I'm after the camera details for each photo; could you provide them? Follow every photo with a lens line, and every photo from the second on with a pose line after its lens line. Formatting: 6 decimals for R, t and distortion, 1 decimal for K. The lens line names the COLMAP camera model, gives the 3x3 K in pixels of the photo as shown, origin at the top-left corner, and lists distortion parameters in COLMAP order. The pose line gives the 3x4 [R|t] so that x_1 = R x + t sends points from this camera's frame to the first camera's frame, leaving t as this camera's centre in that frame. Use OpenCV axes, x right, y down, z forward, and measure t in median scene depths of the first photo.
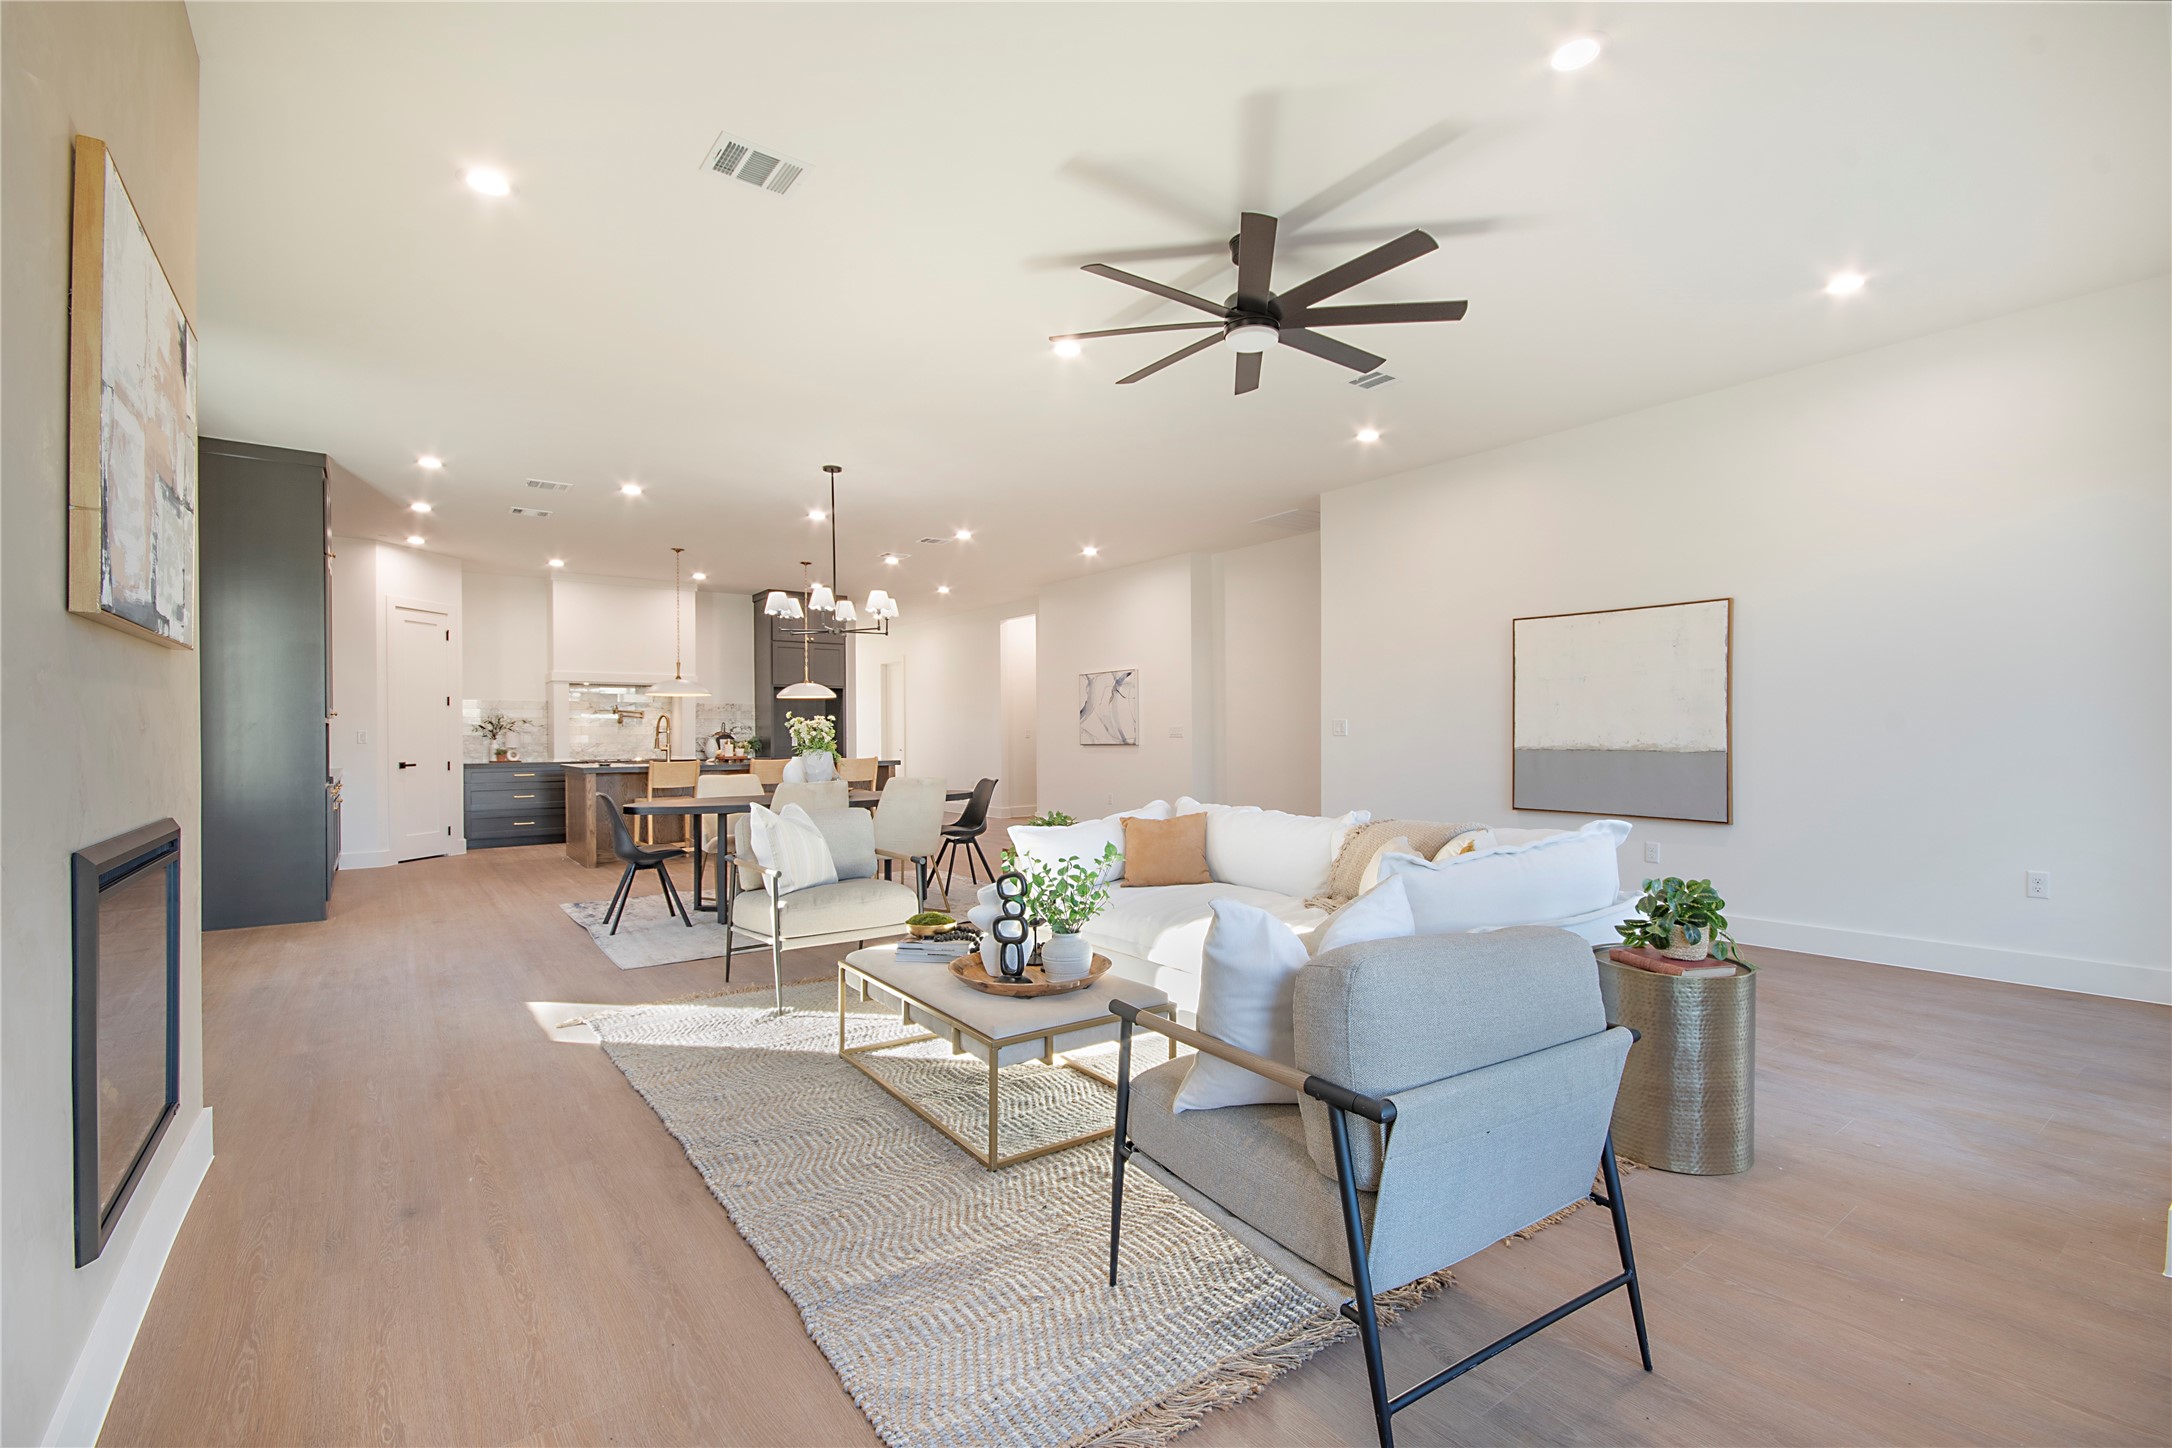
lens RADIAL K [[964.6, 0, 1075.7], [0, 964.6, 745.4], [0, 0, 1]] dist [0.003454, -0.004676]
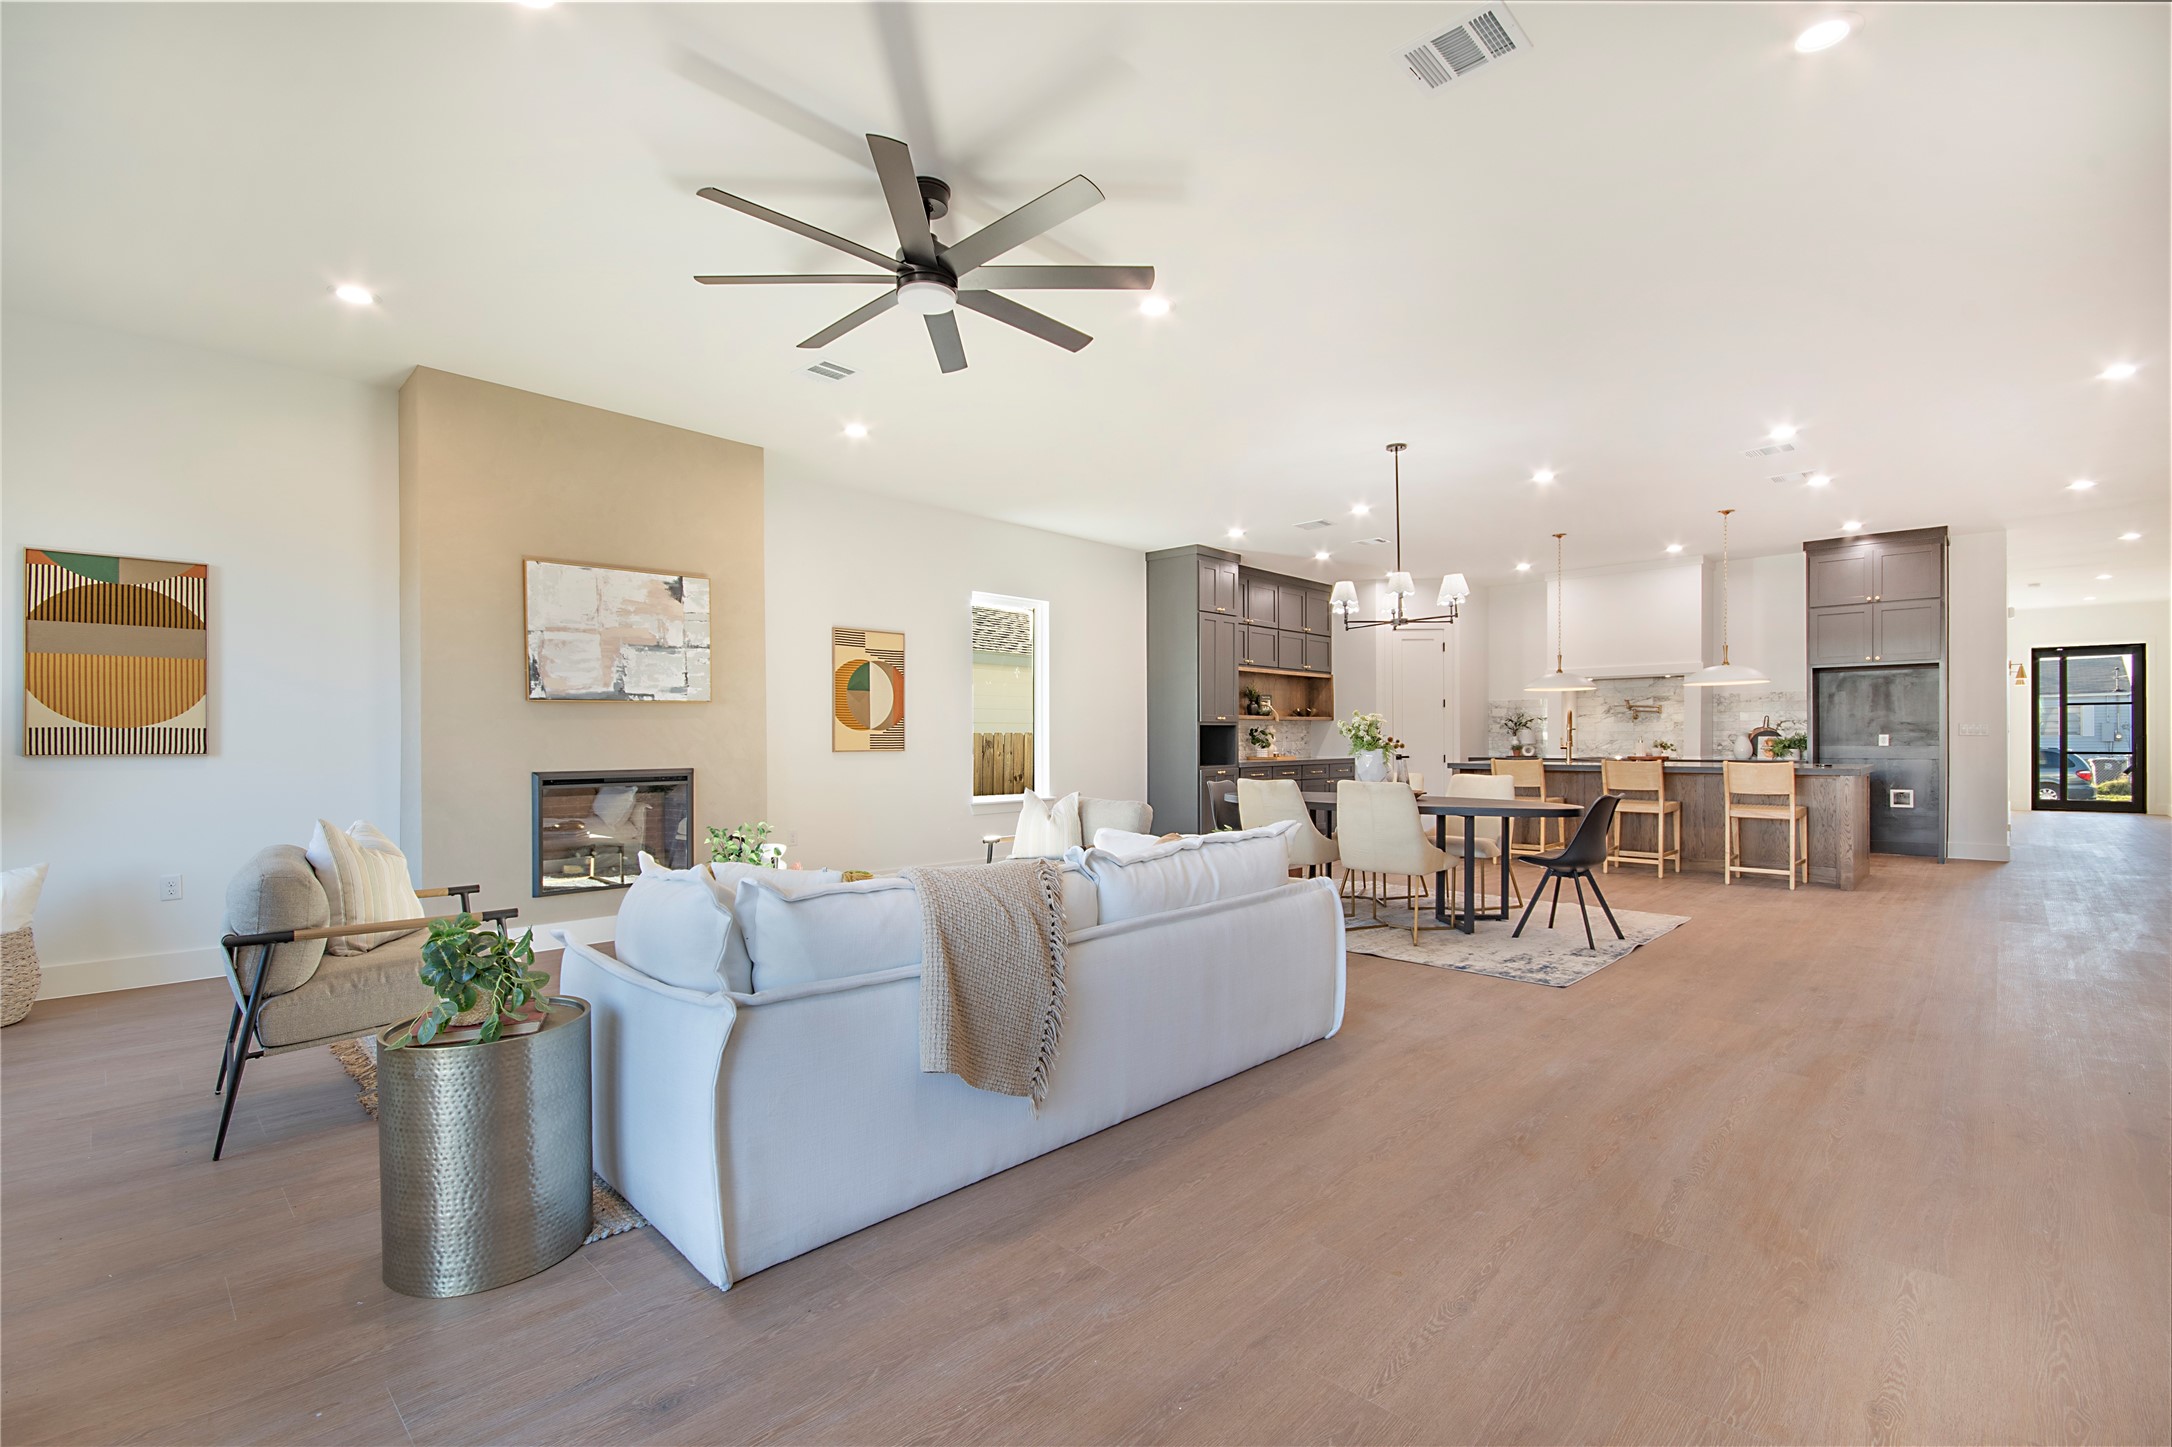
lens RADIAL K [[964.6, 0, 1082.2], [0, 964.6, 744.5], [0, 0, 1]] dist [0.003454, -0.004676]
pose [[0.182177, 0.012742, -0.983183, 0.374544], [-0.006326, 0.999911, 0.011786, -0.006227], [0.983245, 0.004073, 0.182241, 0.329587]]
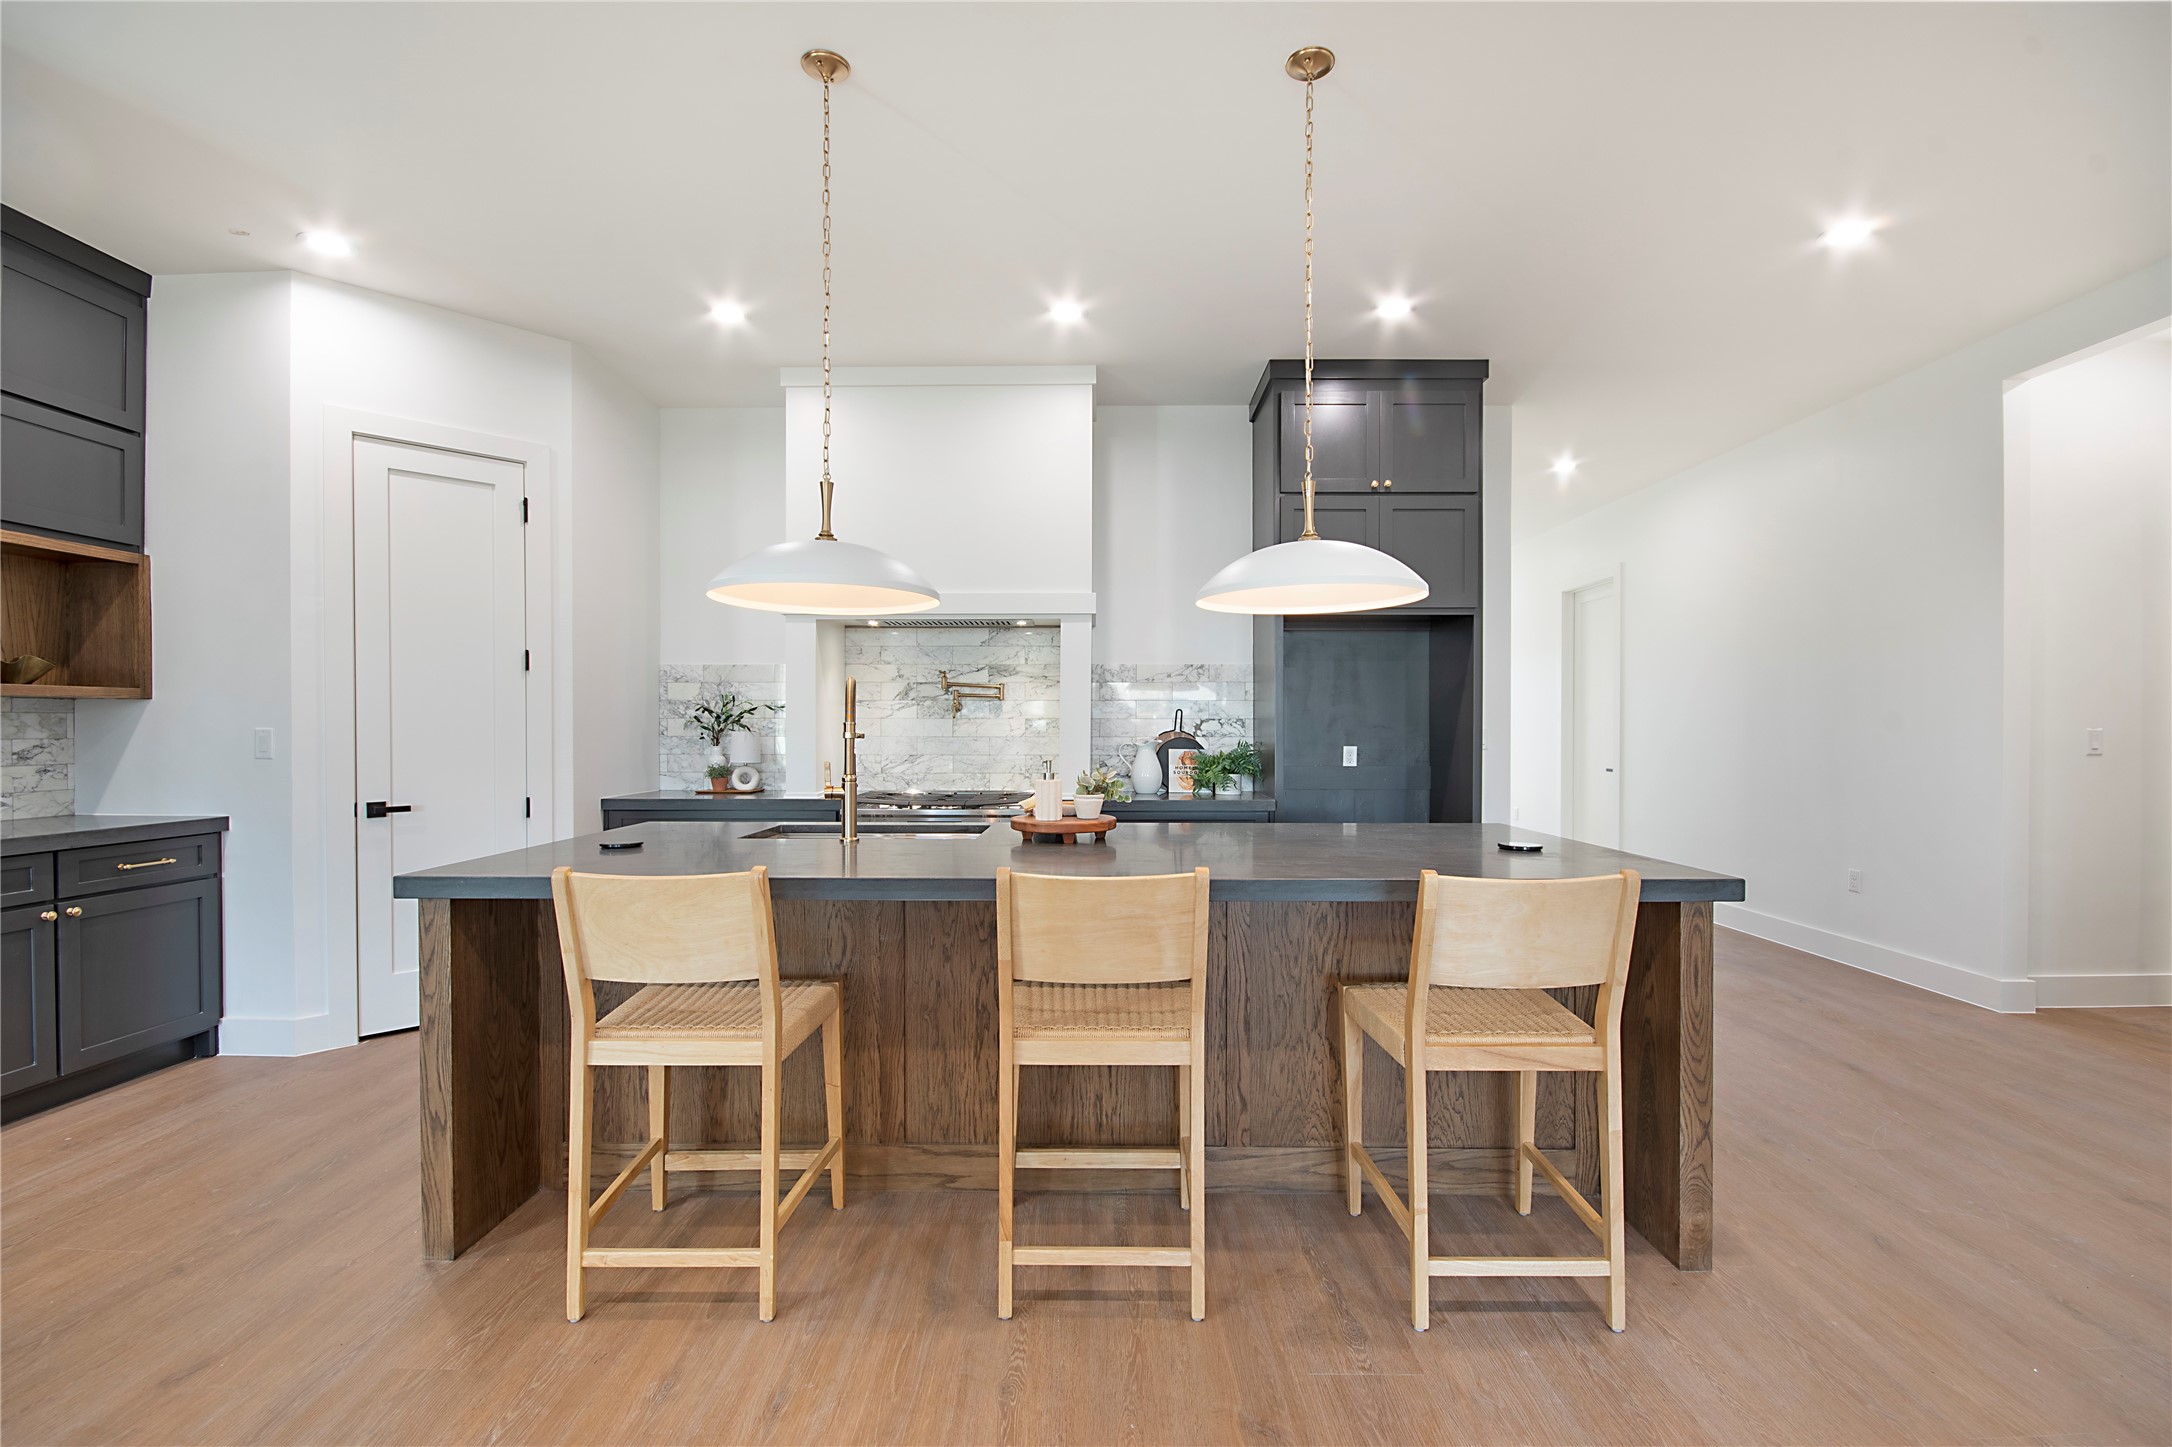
lens RADIAL K [[964.6, 0, 1084.9], [0, 964.6, 725.4], [0, 0, 1]] dist [0.003454, -0.004676]
pose [[0.805115, 0.003154, -0.593111, -0.167689], [-0.011731, 0.999875, -0.010608, -0.013128], [0.593003, 0.015499, 0.805051, 0.725325]]
